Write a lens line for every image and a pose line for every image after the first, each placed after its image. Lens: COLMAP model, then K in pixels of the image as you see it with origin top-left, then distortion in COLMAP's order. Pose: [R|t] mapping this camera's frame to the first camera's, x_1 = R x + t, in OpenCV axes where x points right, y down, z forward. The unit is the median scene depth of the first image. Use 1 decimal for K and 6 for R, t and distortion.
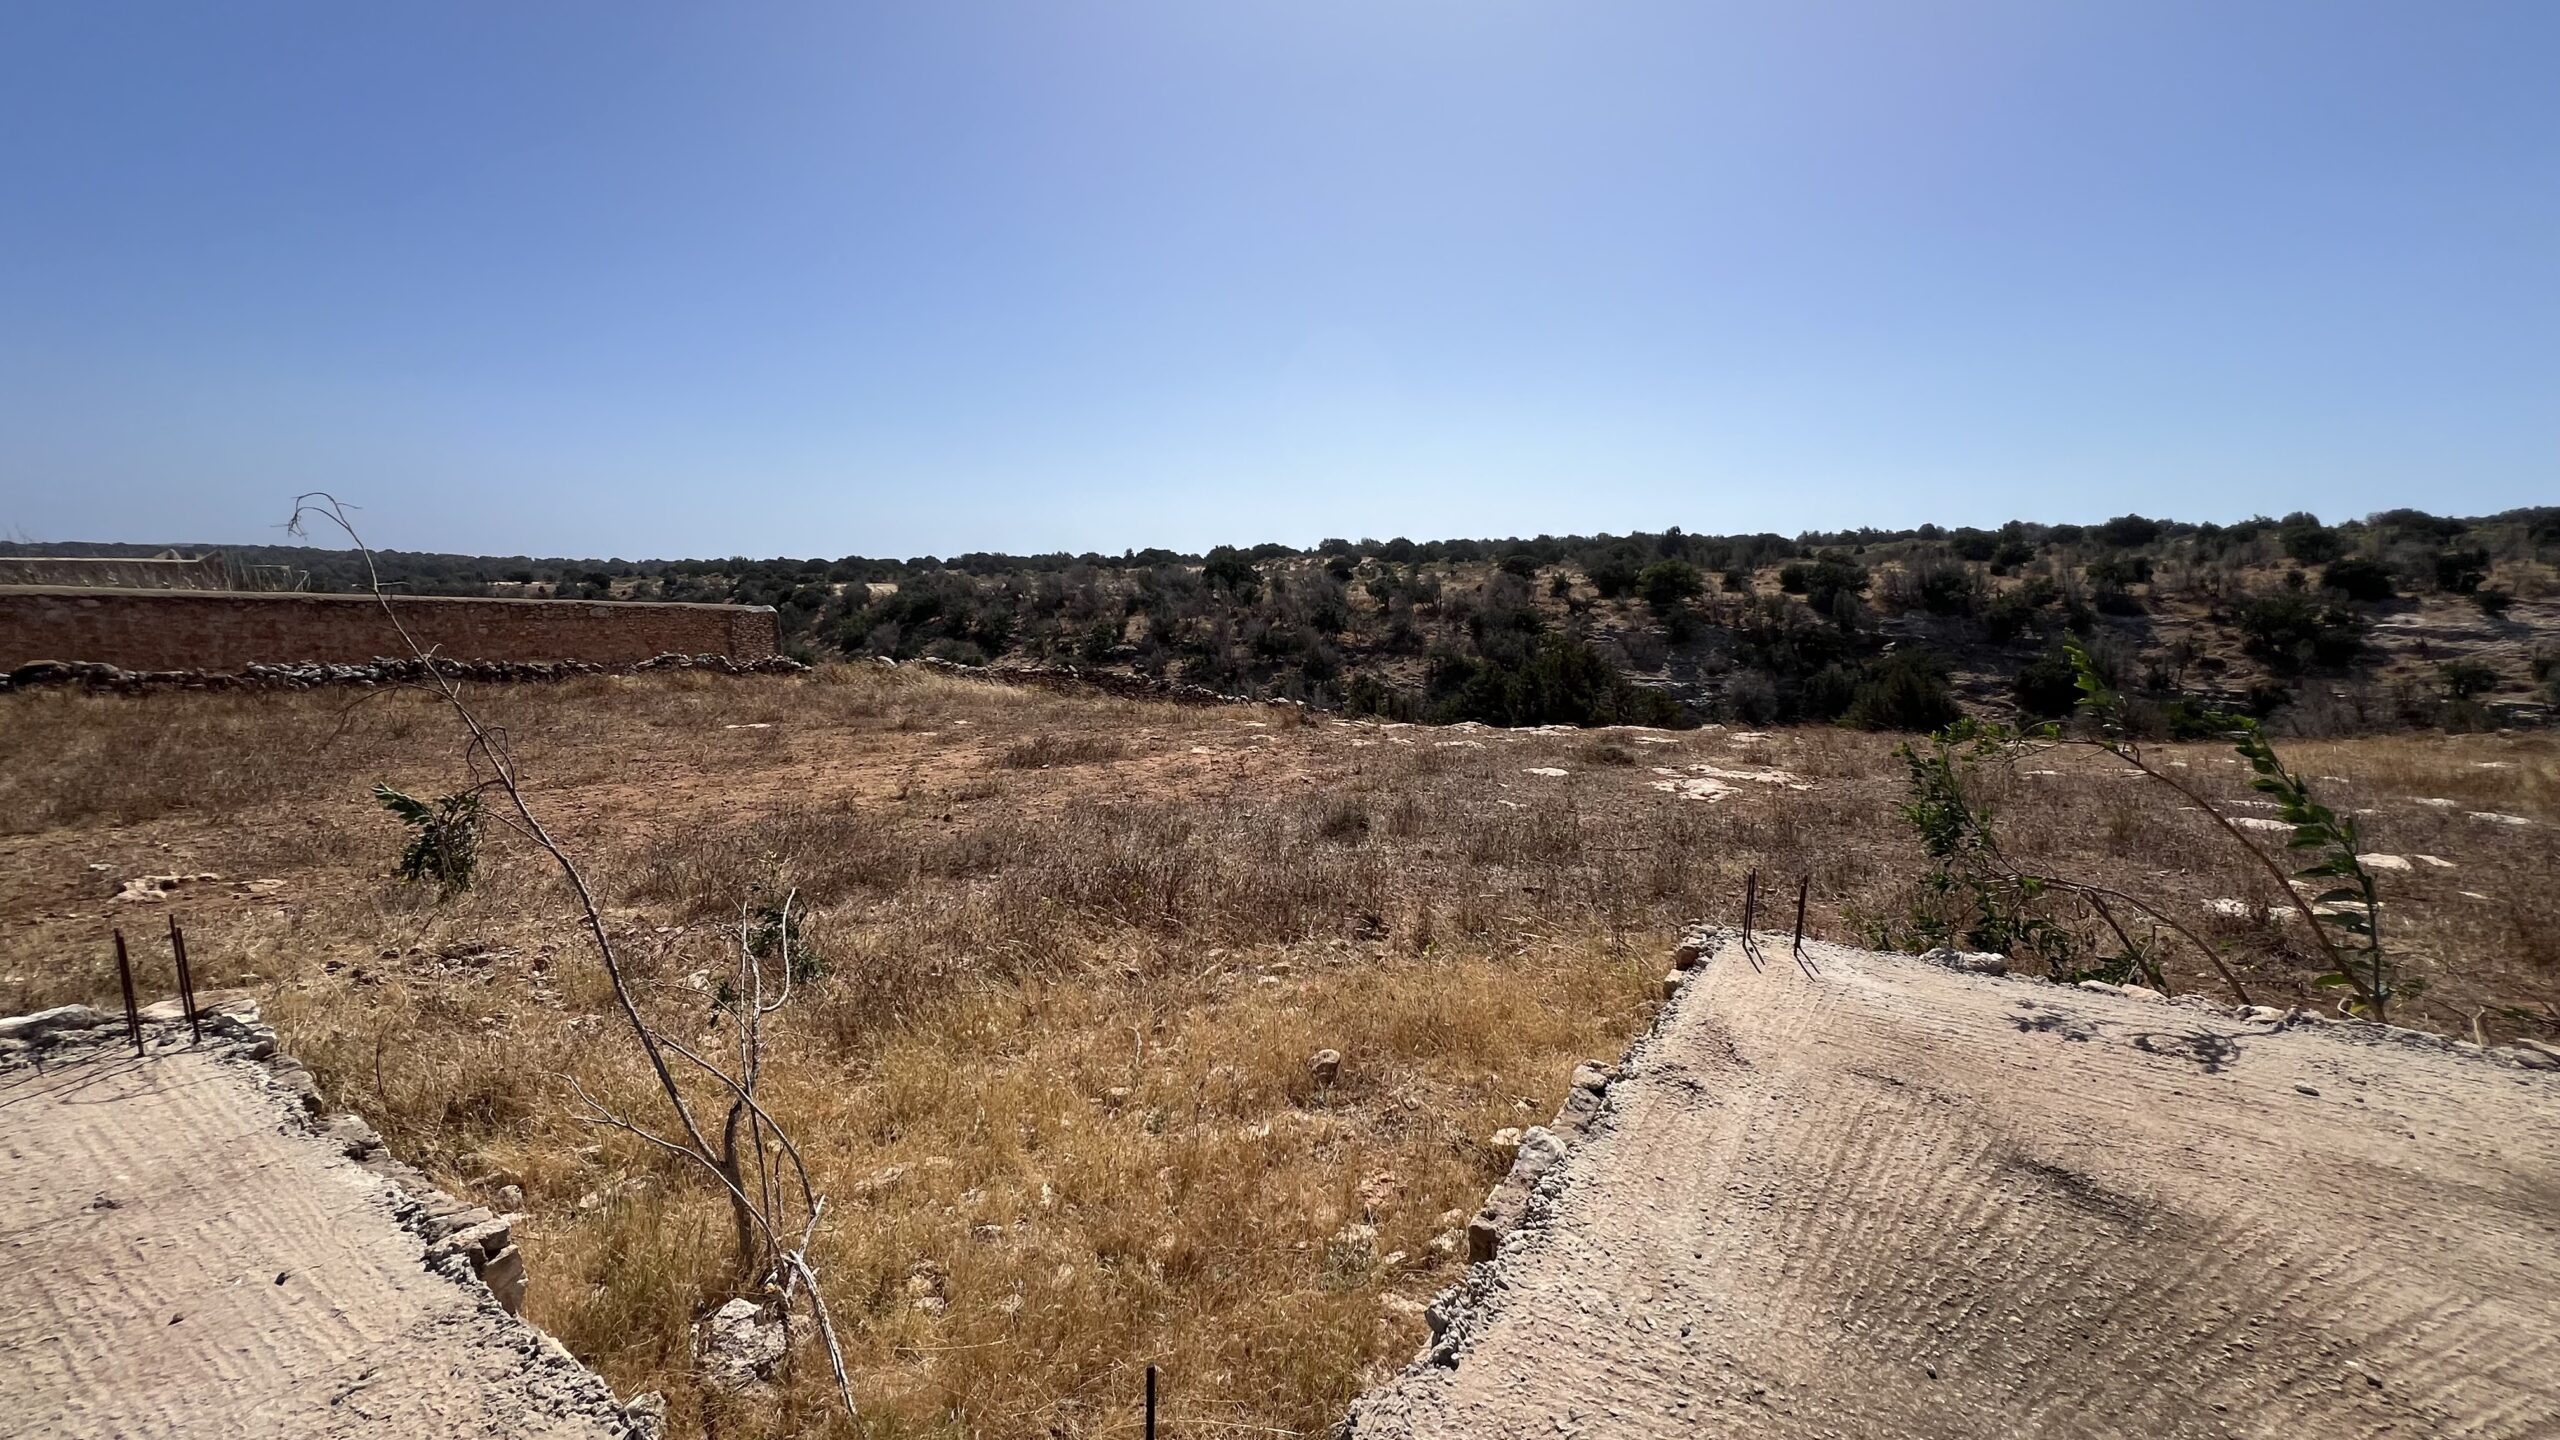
lens RADIAL K [[1026.3, 0, 1273.0], [0, 1026.3, 715.2], [0, 0, 1]] dist [-0.003369, 0.000921]
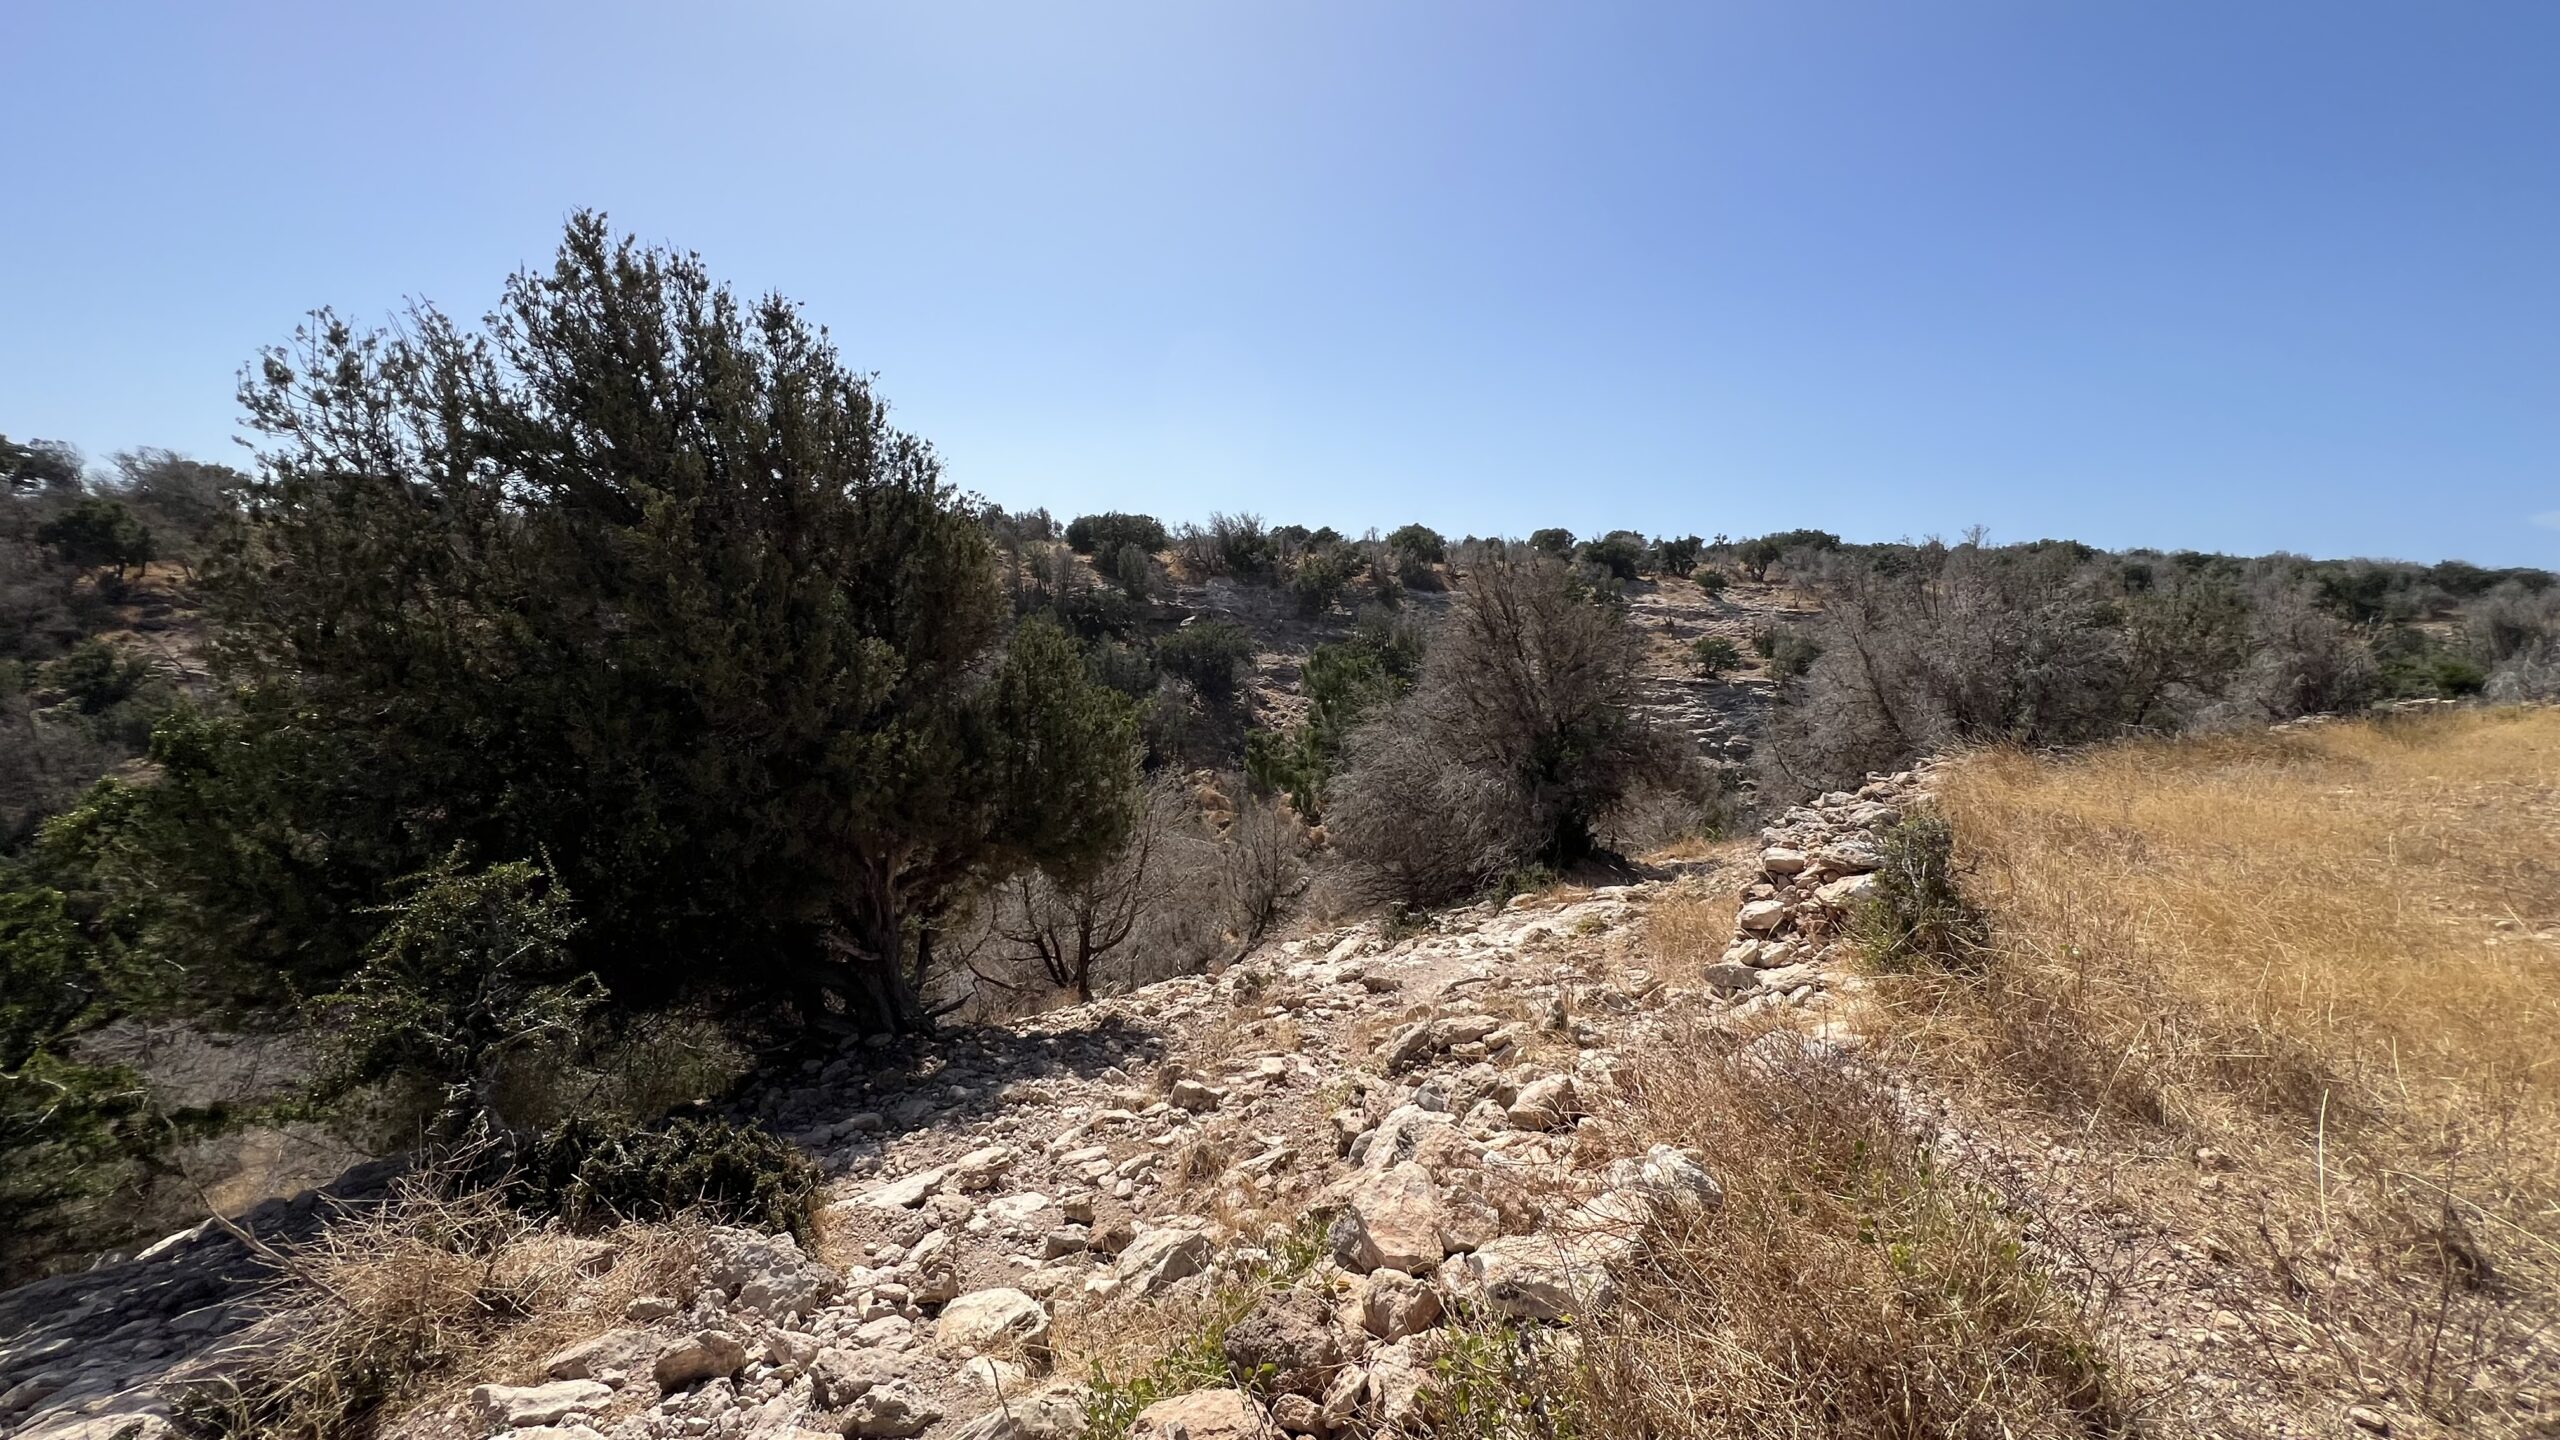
lens RADIAL K [[1026.3, 0, 1273.0], [0, 1026.3, 715.2], [0, 0, 1]] dist [-0.003369, 0.000921]
pose [[0.844320, -0.024747, 0.535267, 0.268031], [0.035852, 0.999303, -0.010351, 0.012495], [-0.534638, 0.027930, 0.844620, 0.358405]]
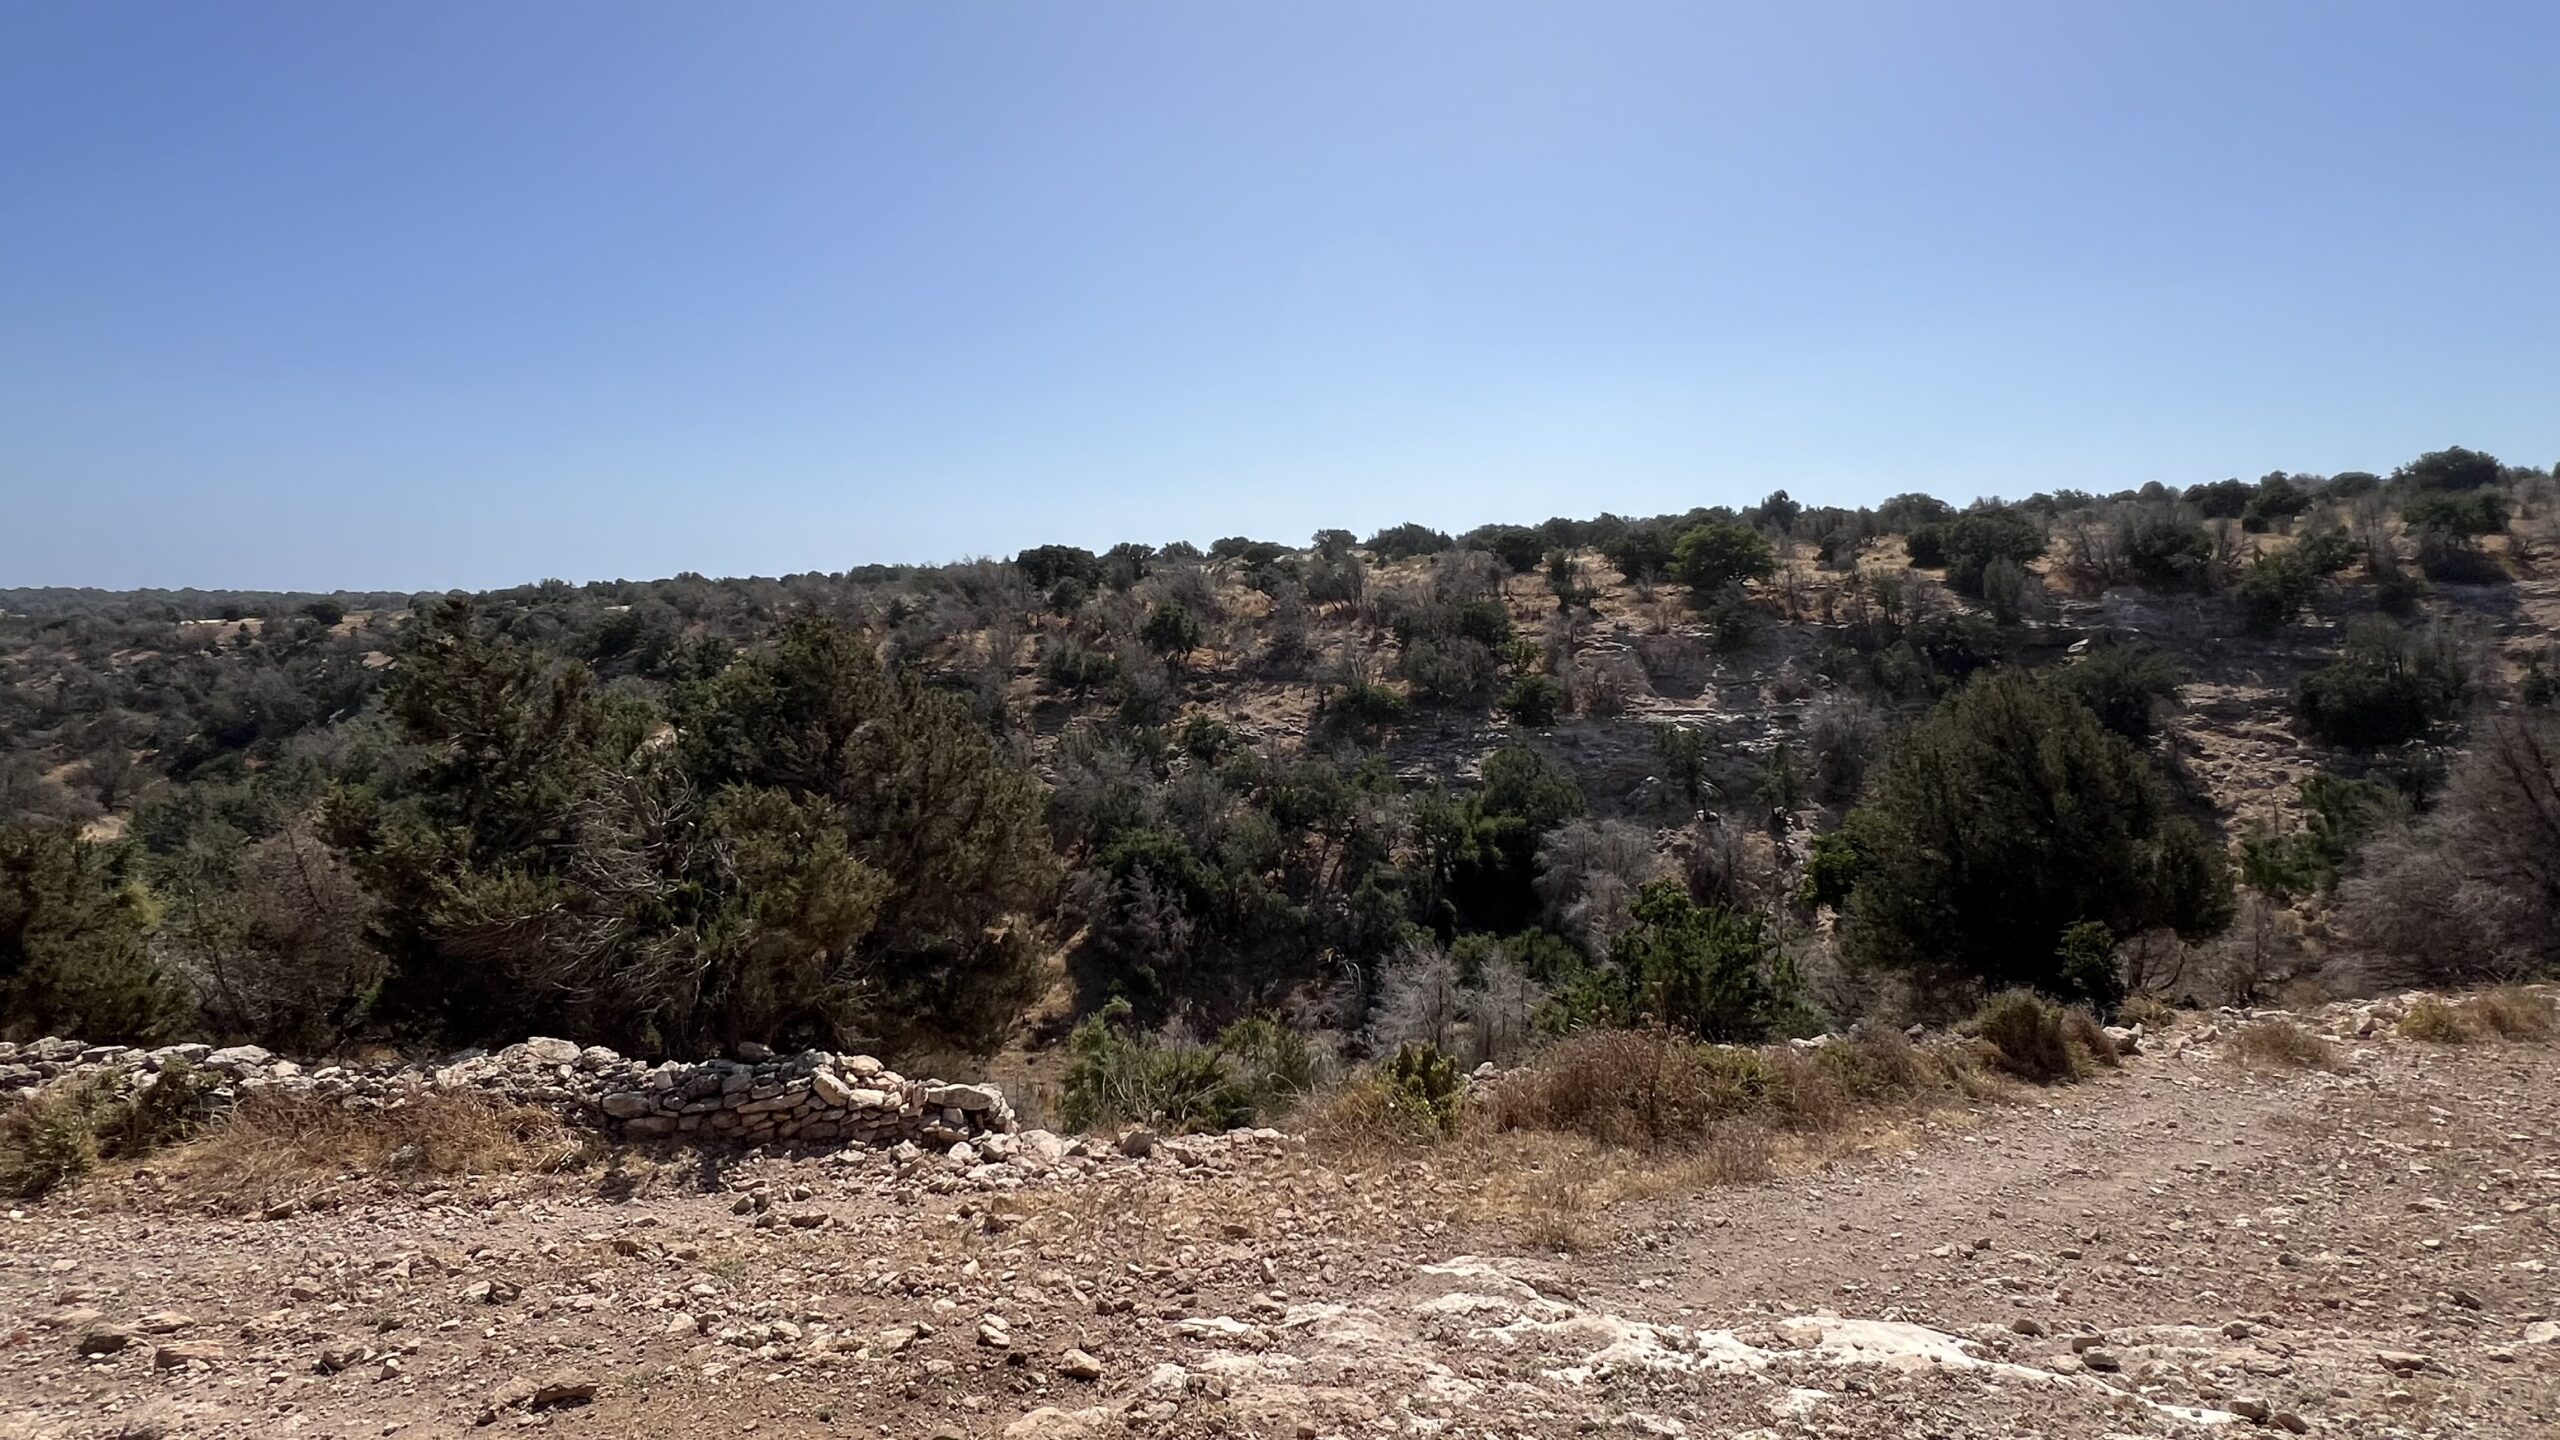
lens RADIAL K [[1298.7, 0, 1275.6], [0, 1298.7, 719.1], [0, 0, 1]] dist [-0.001253, 0.000028]
pose [[0.998973, -0.026731, -0.036583, 0.157102], [0.025406, 0.999021, -0.036207, -0.008063], [0.037515, 0.035240, 0.998674, 0.219770]]
